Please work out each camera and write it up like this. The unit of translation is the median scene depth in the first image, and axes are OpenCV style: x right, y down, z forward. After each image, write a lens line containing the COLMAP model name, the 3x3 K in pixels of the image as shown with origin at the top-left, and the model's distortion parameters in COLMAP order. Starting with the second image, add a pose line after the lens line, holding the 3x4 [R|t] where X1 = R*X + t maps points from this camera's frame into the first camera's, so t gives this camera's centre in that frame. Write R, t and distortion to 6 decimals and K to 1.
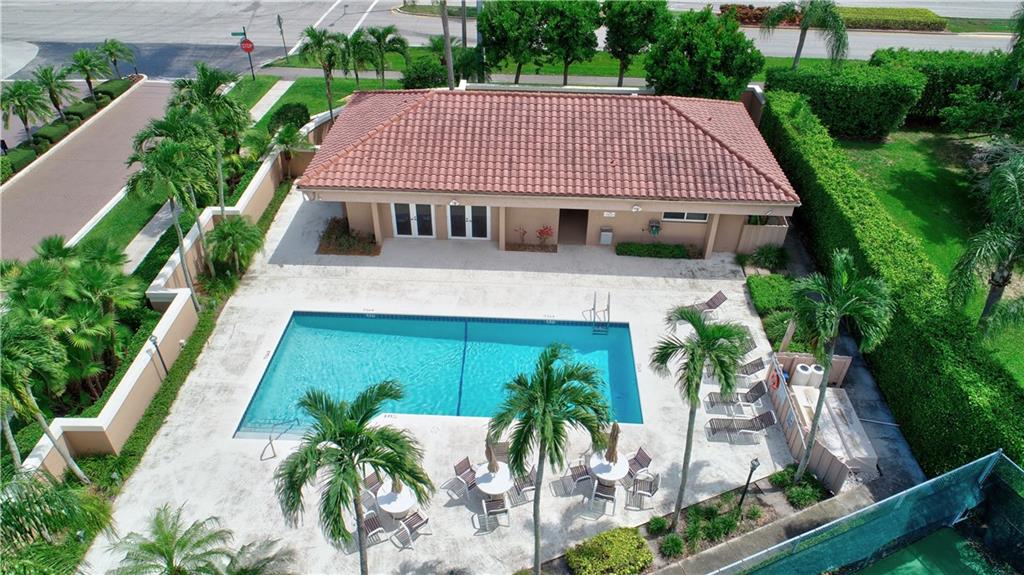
lens RADIAL K [[689.5, 0, 514.5], [0, 689.5, 282.6], [0, 0, 1]] dist [-0.003885, -0.002201]
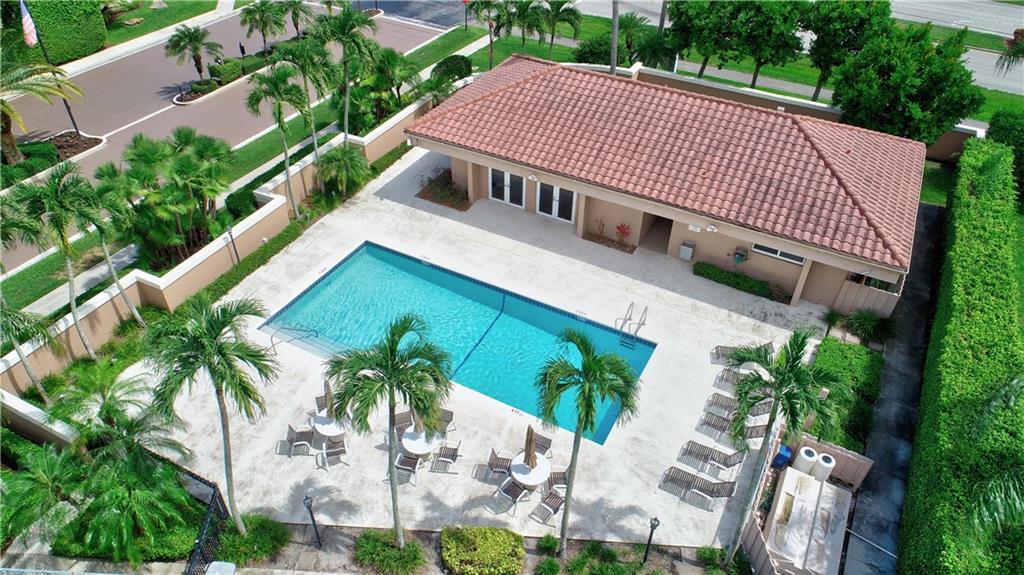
lens RADIAL K [[689.2, 0, 507.7], [0, 689.2, 281.8], [0, 0, 1]] dist [-0.005898, -0.004076]
pose [[0.898541, 0.276196, -0.341085, 0.248138], [-0.263975, 0.960973, 0.082748, -0.041125], [0.350629, 0.015685, 0.936383, 0.049487]]
